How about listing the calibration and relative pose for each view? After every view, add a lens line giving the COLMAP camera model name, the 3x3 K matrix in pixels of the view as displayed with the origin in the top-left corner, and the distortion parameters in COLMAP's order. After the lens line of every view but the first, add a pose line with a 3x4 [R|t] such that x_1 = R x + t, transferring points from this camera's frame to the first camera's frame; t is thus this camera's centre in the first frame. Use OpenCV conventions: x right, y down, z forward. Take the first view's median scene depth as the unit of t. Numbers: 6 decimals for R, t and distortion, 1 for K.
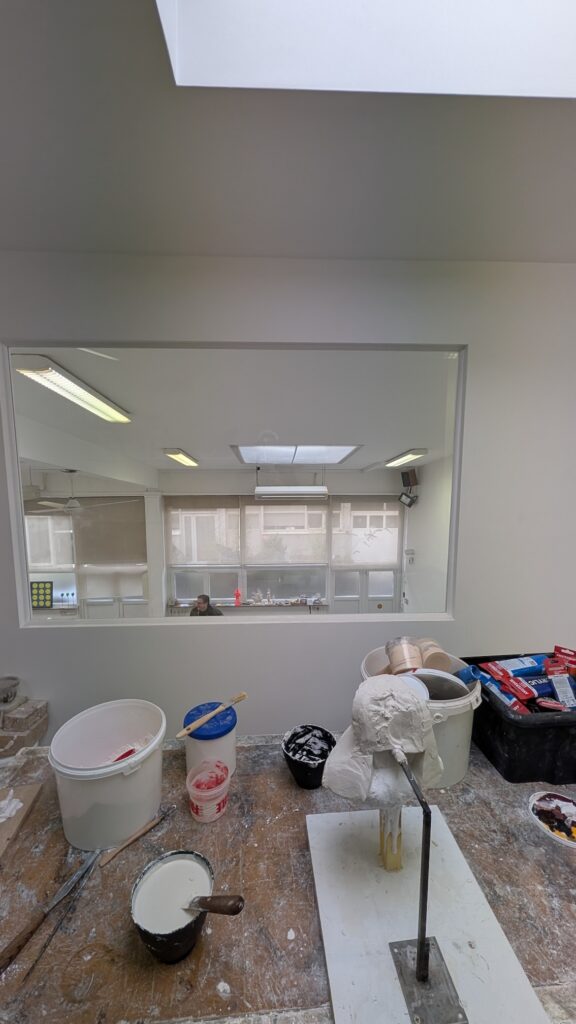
lens RADIAL K [[393.5, 0, 287.0], [0, 393.5, 510.2], [0, 0, 1]] dist [0.000452, 0.000413]
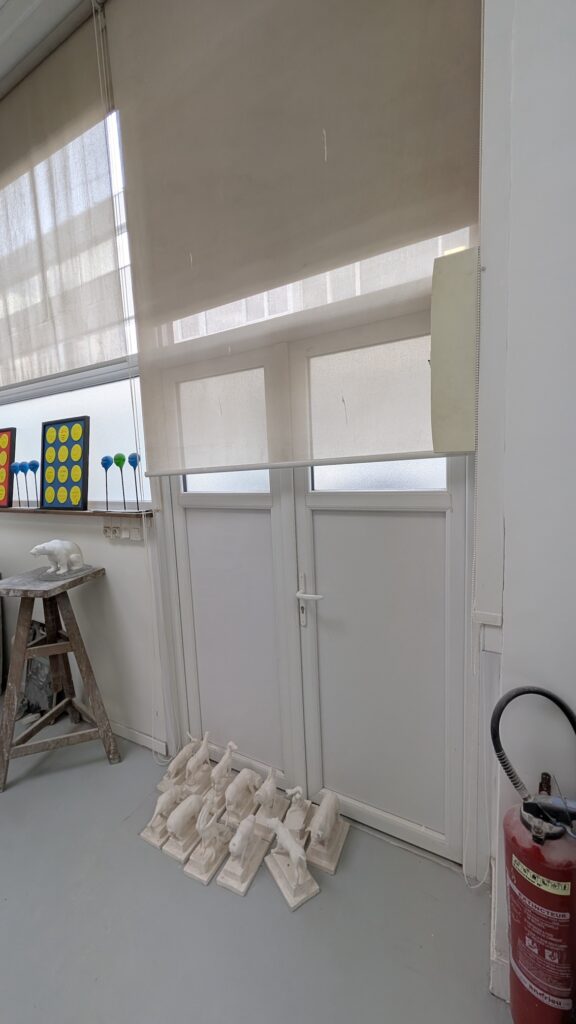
lens RADIAL K [[393.5, 0, 287.0], [0, 393.5, 510.2], [0, 0, 1]] dist [0.000452, 0.000413]
pose [[0.852919, 0.023305, -0.521523, -0.330824], [-0.017635, 0.999719, 0.015833, 0.241763], [0.521745, -0.004307, 0.853091, 0.841093]]
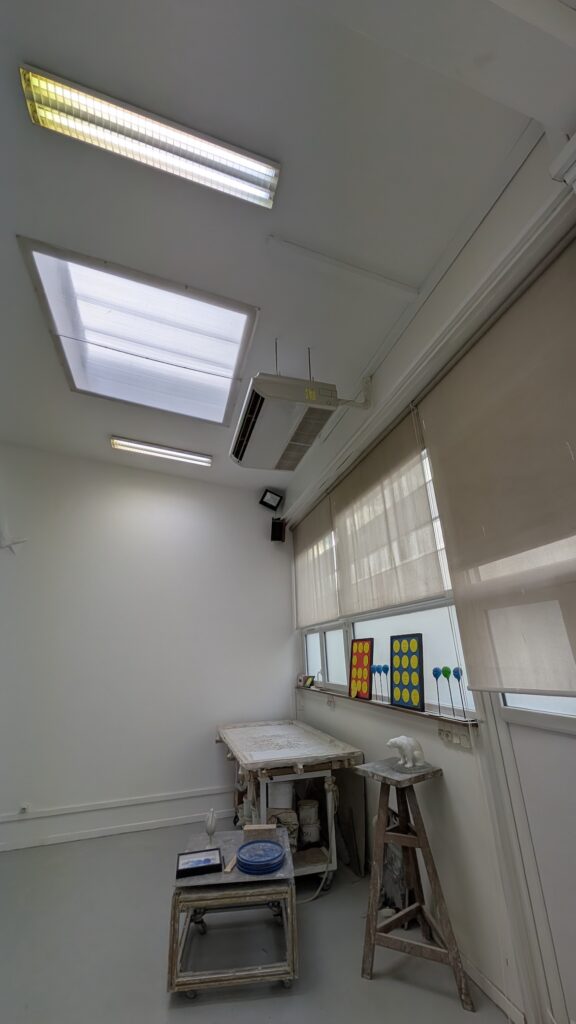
lens RADIAL K [[393.5, 0, 287.0], [0, 393.5, 510.2], [0, 0, 1]] dist [0.000452, 0.000413]
pose [[0.239400, -0.339460, -0.909645, -0.248021], [-0.077492, 0.927220, -0.366412, 0.220303], [0.967824, 0.158209, 0.195672, 0.790397]]
